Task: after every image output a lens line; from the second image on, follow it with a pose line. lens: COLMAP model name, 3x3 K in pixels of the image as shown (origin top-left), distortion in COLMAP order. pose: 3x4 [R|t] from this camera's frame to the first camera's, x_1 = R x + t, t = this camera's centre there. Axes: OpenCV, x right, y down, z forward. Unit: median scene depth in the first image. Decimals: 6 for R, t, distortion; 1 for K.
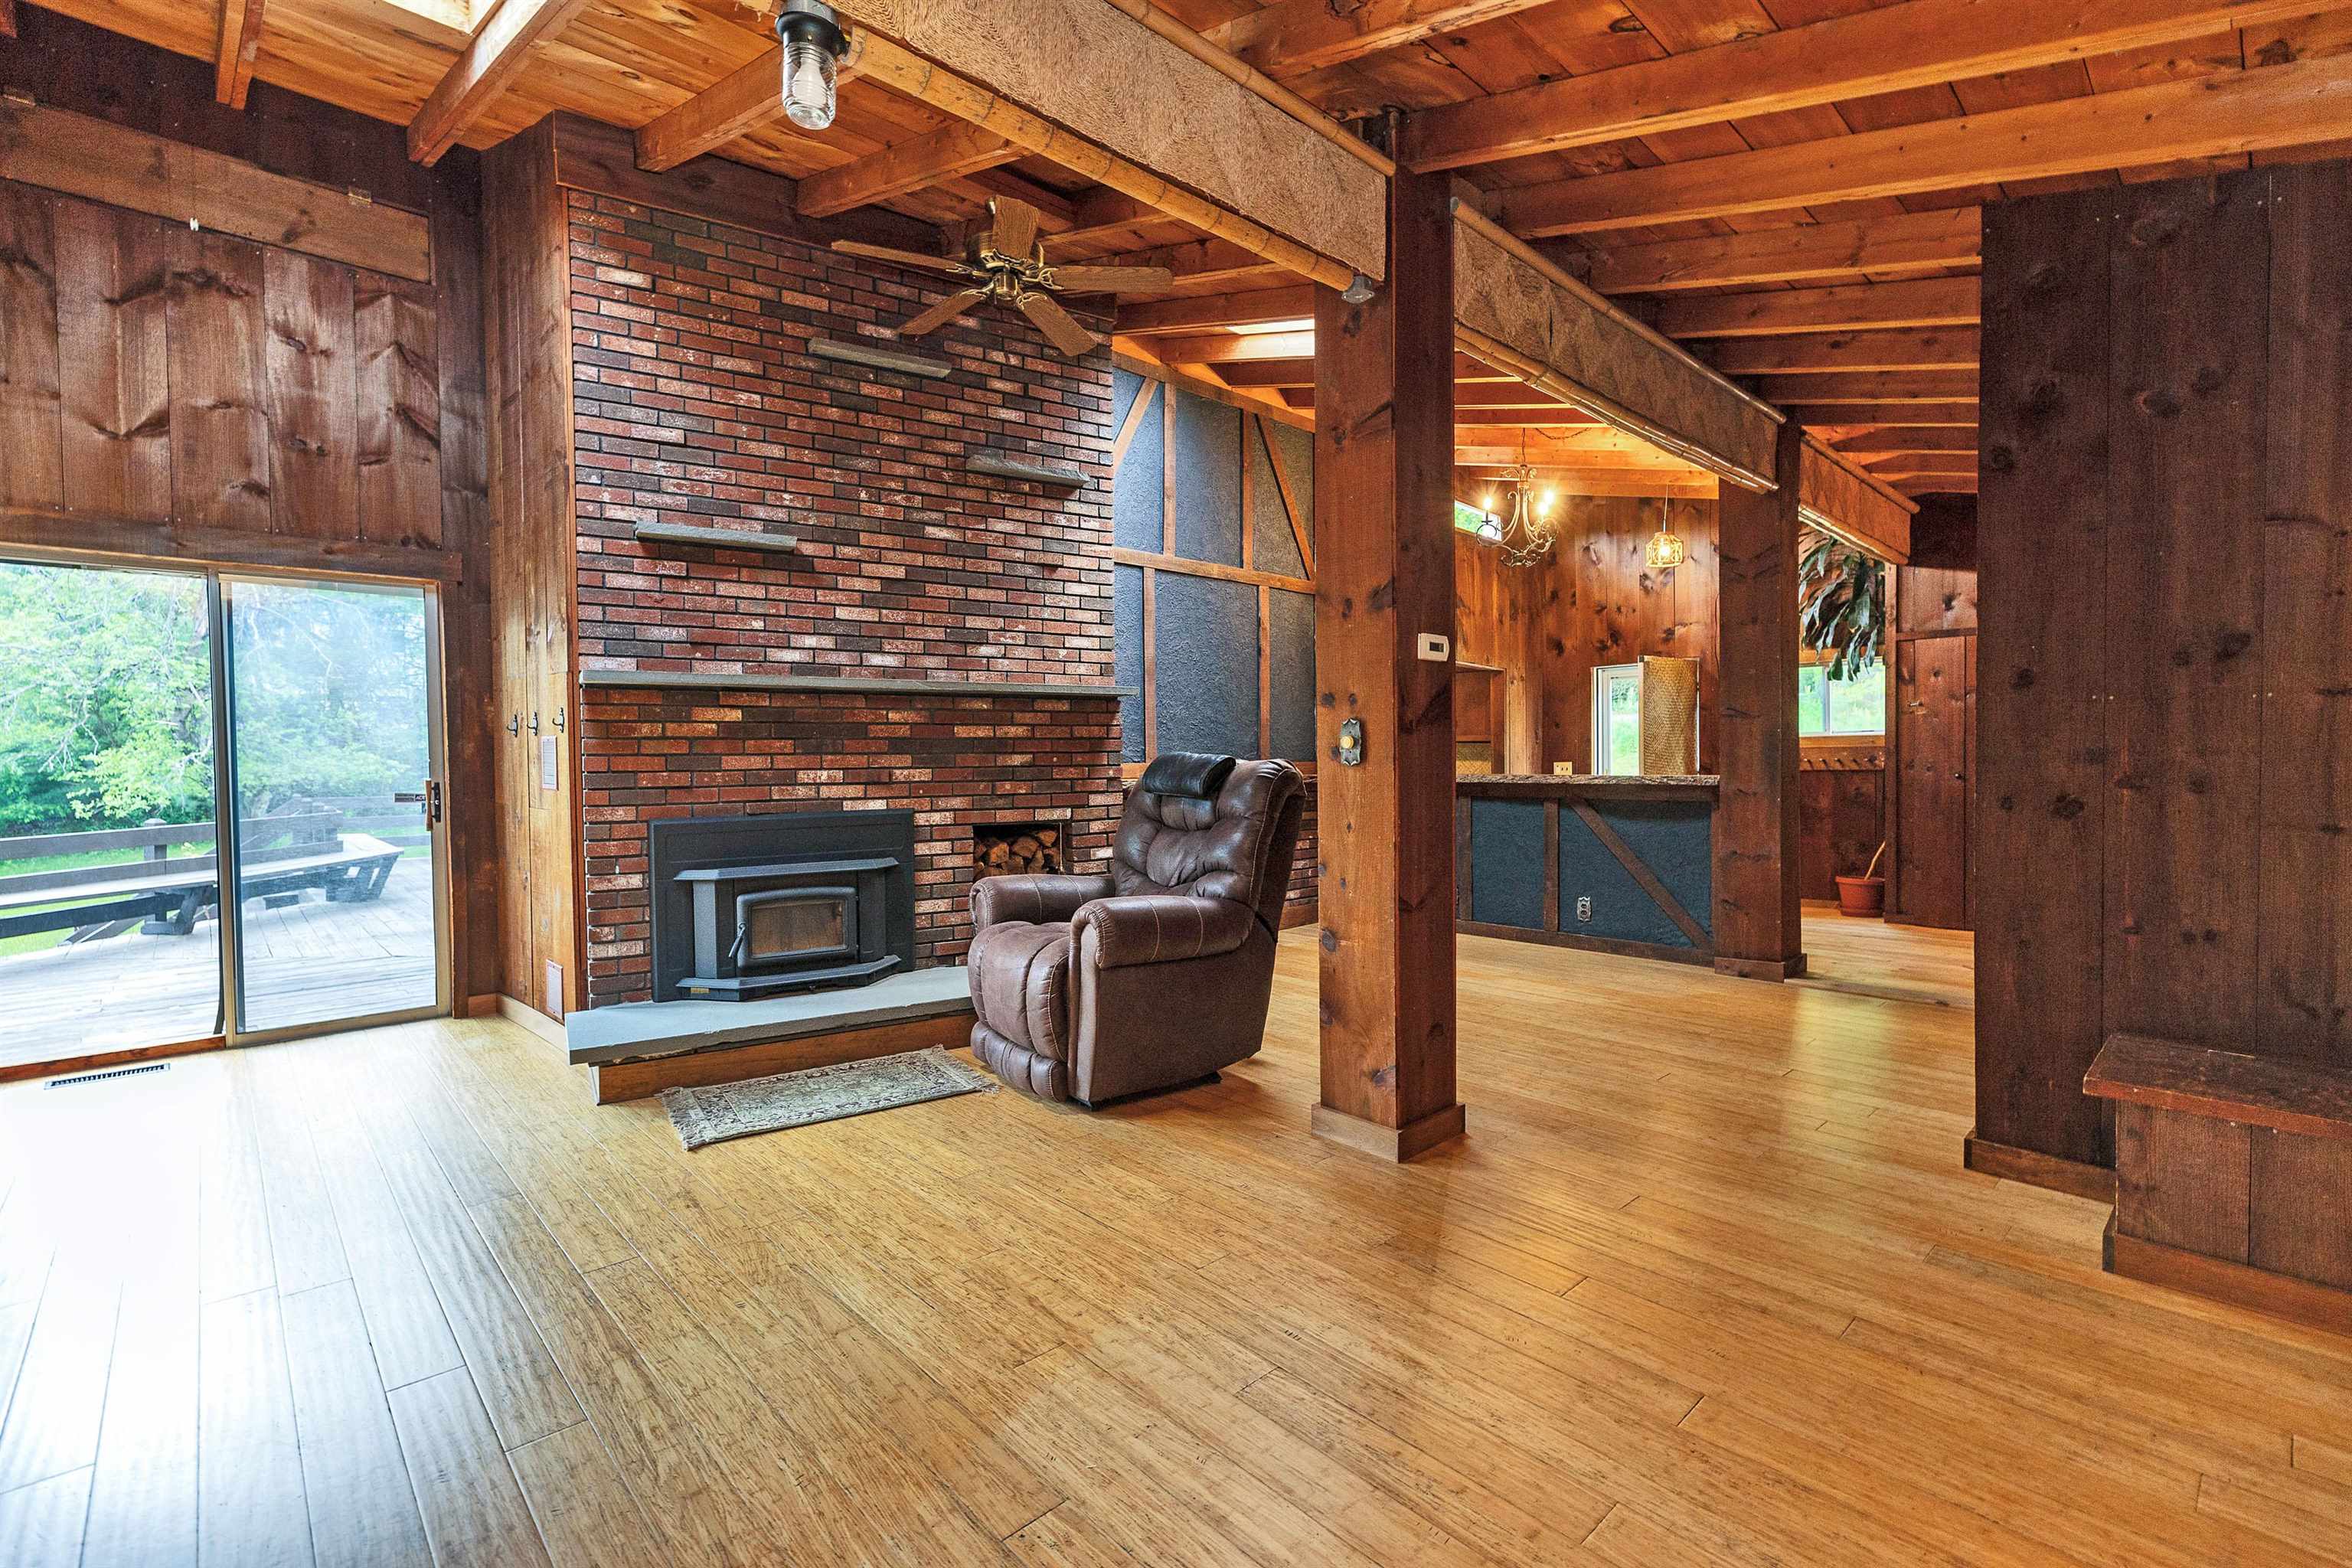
lens RADIAL K [[1057.2, 0, 1176.8], [0, 1057.2, 774.5], [0, 0, 1]] dist [0.004717, 0.000498]
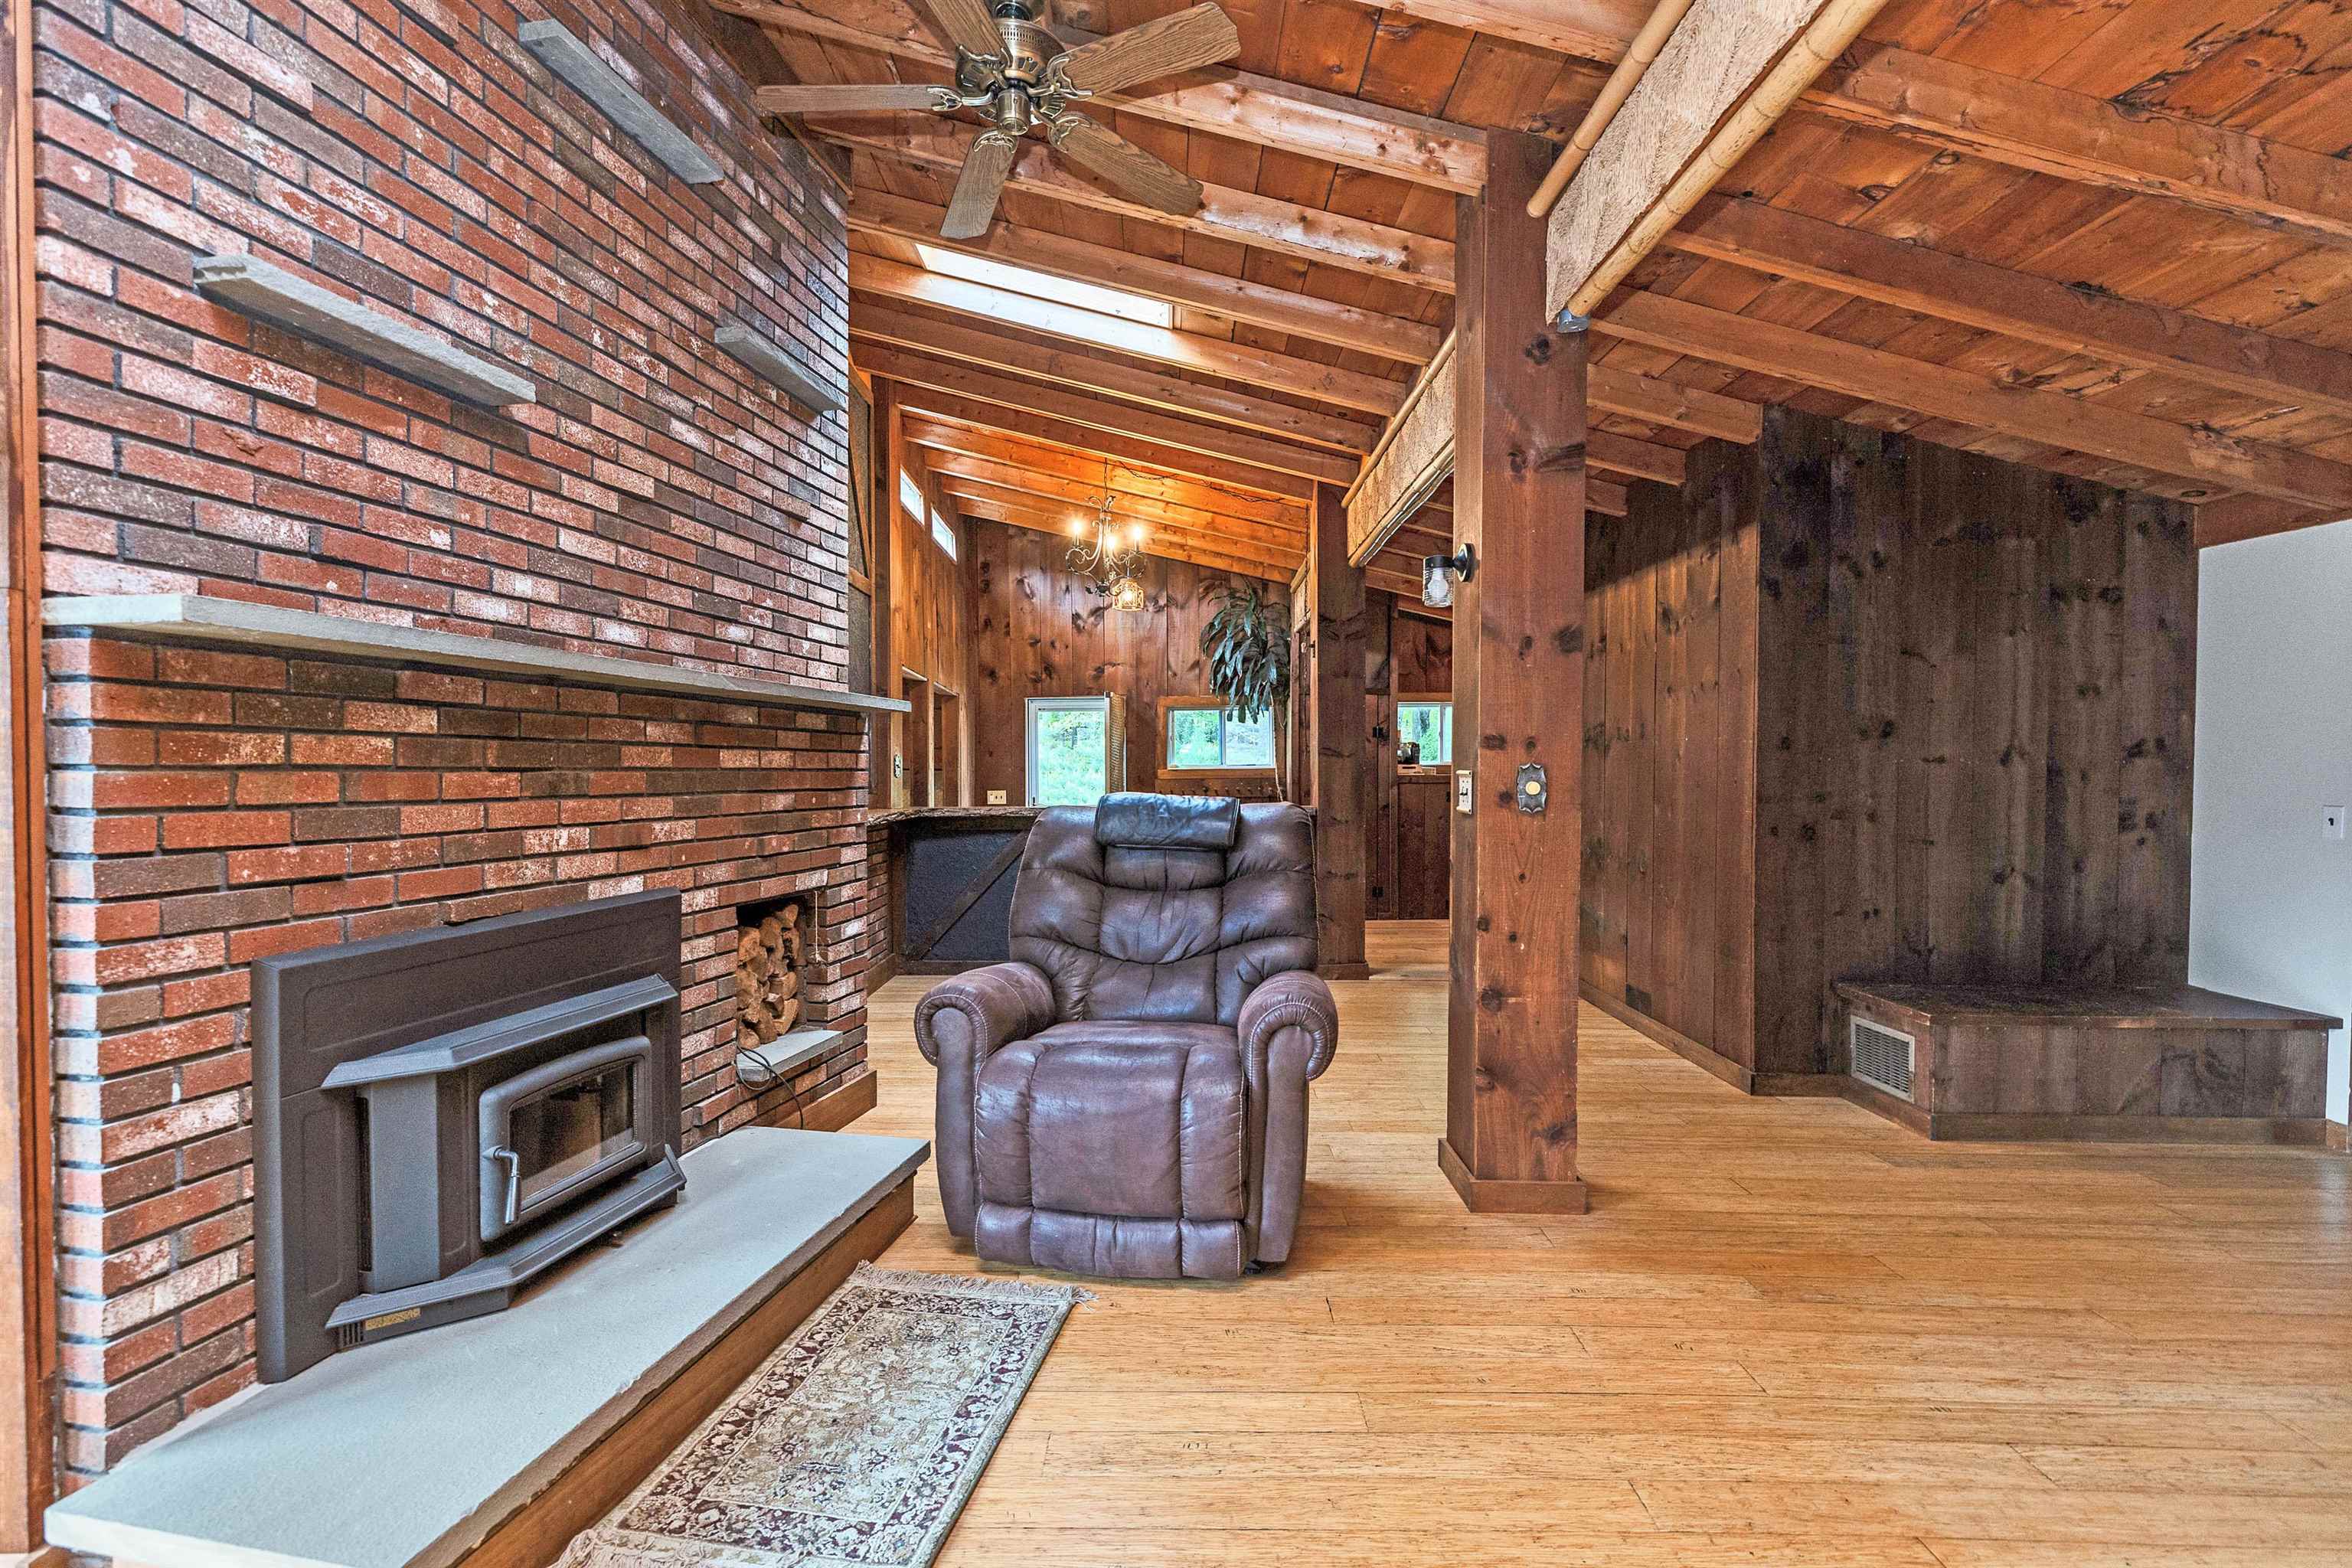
lens RADIAL K [[1057.2, 0, 1178.6], [0, 1057.2, 786.6], [0, 0, 1]] dist [0.004717, 0.000498]
pose [[0.681024, -0.001639, 0.732260, -0.515947], [0.007659, 0.999959, -0.004885, -0.020218], [-0.732221, 0.008935, 0.681008, 0.402951]]
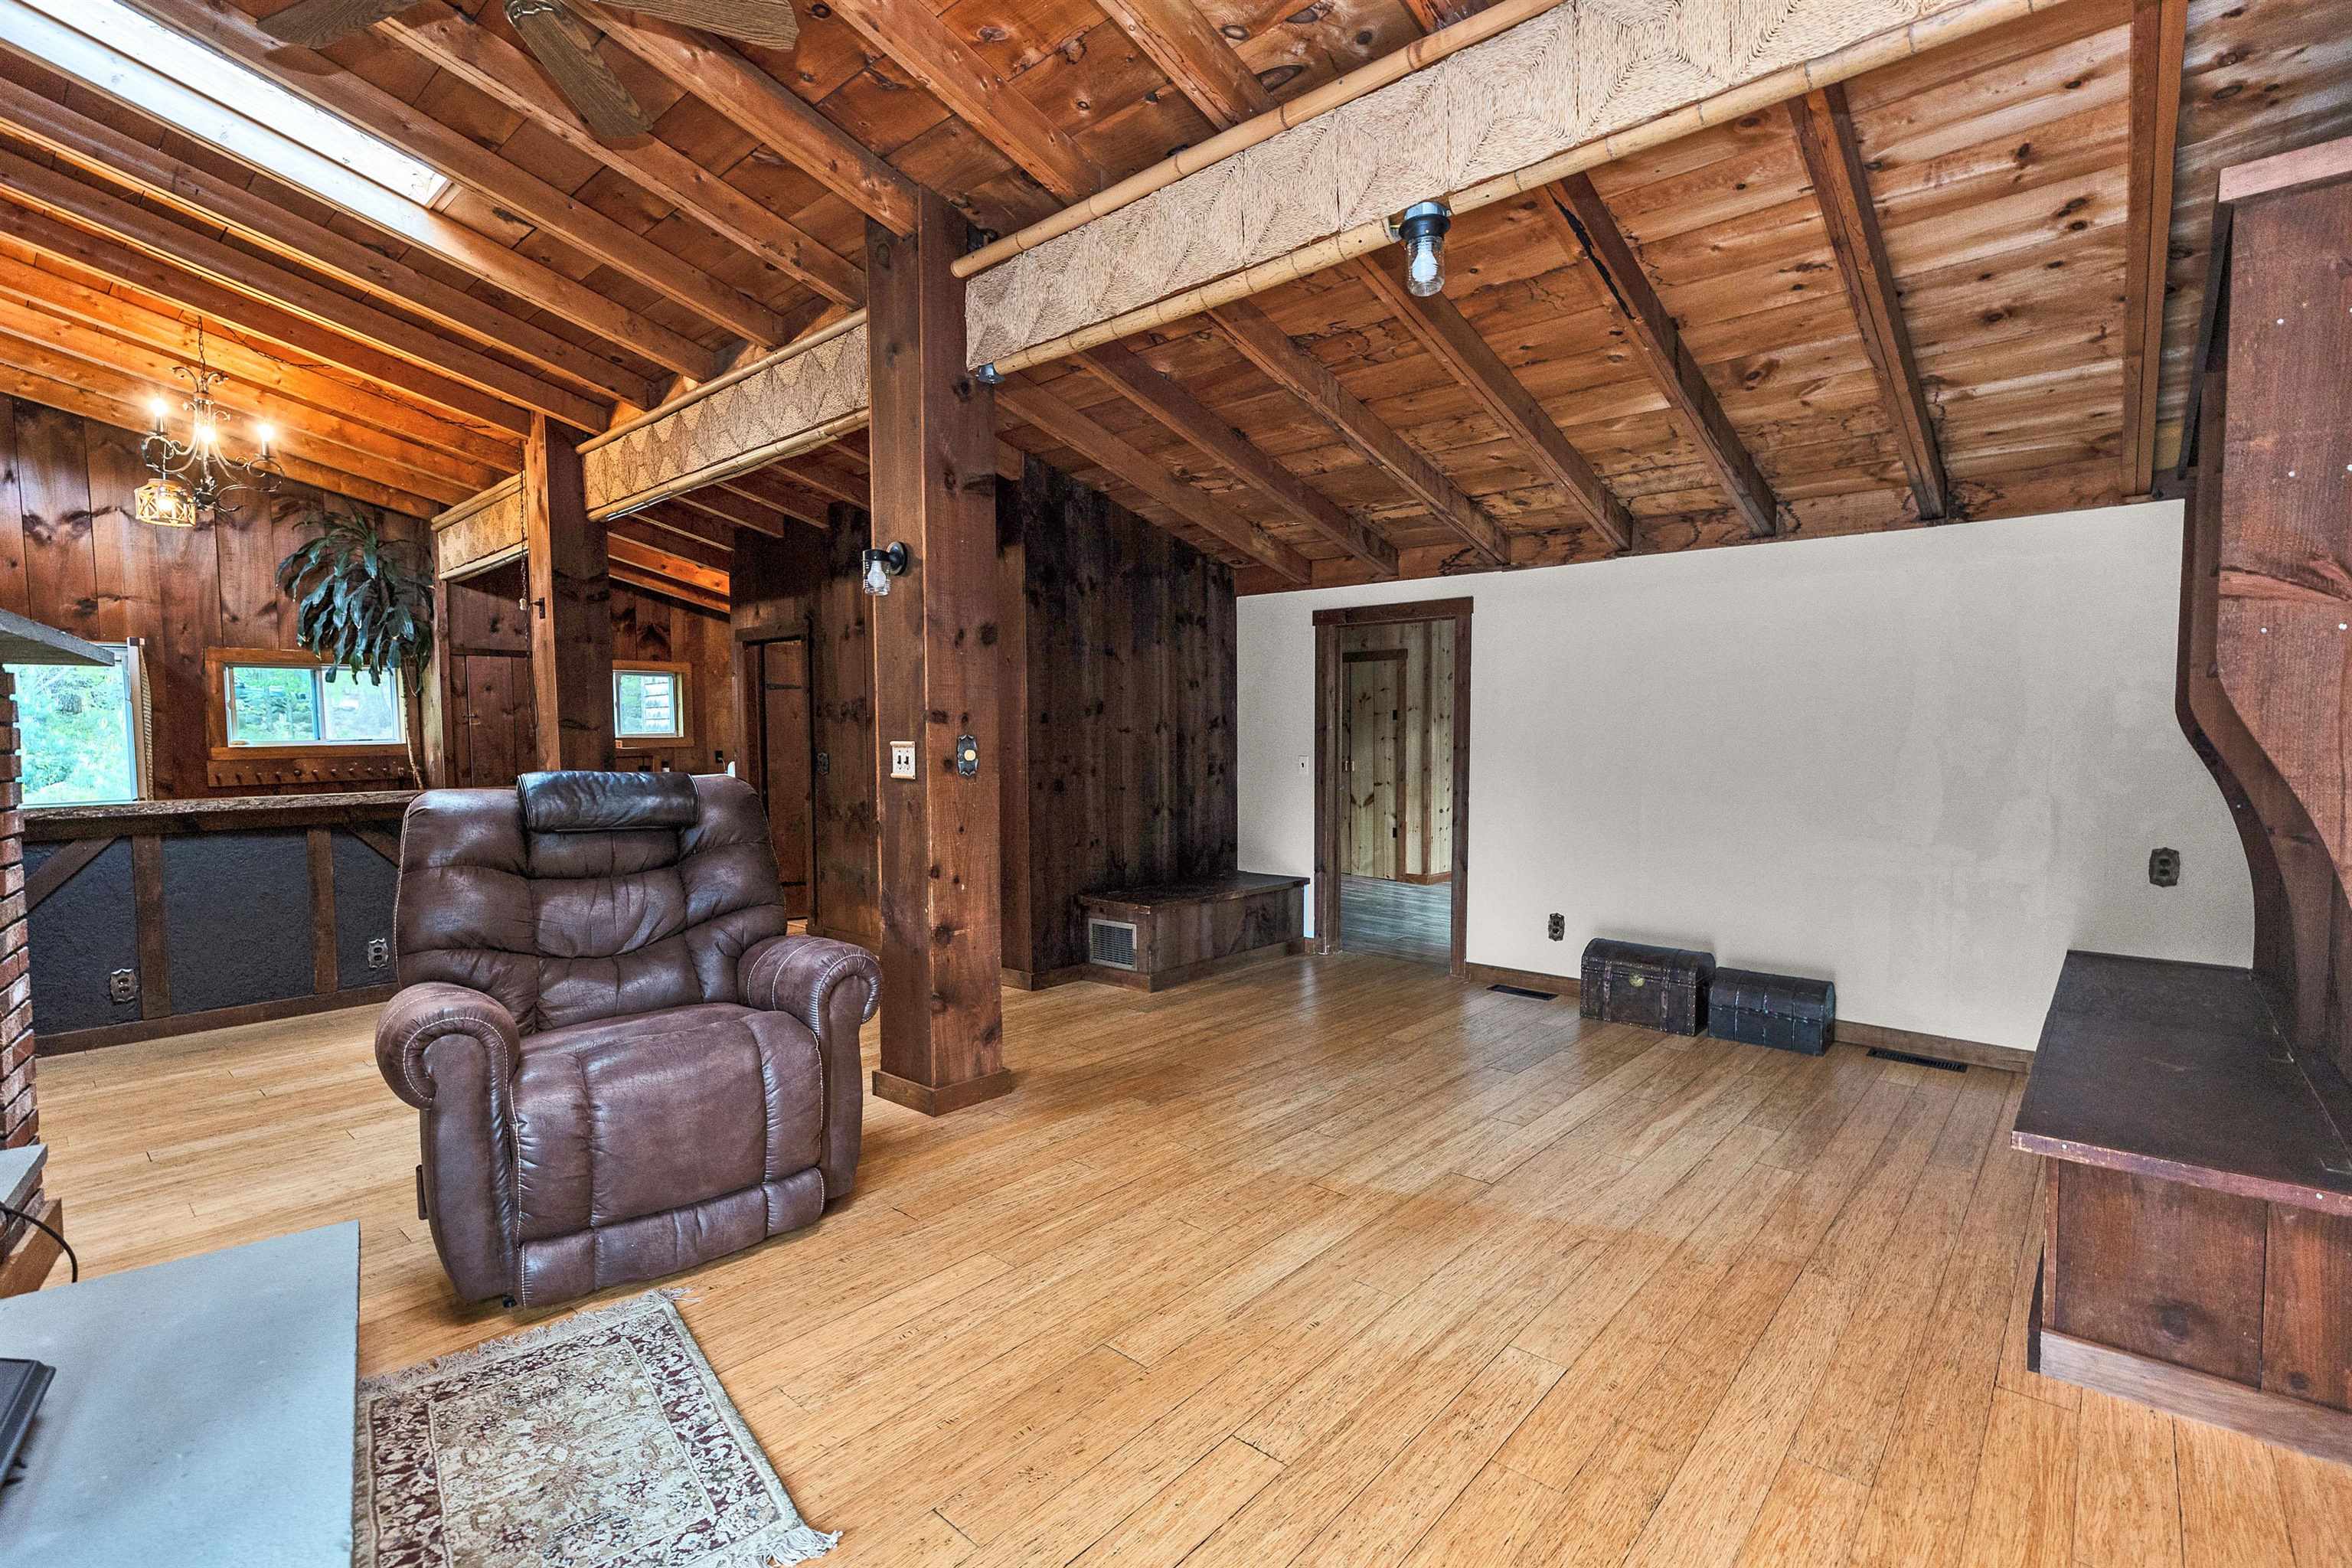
lens RADIAL K [[1057.2, 0, 1186.5], [0, 1057.2, 785.1], [0, 0, 1]] dist [0.004717, 0.000498]
pose [[-0.104367, -0.036063, 0.993885, -0.692180], [0.031824, 0.998709, 0.039580, -0.024724], [-0.994030, 0.035761, -0.103085, 0.608735]]
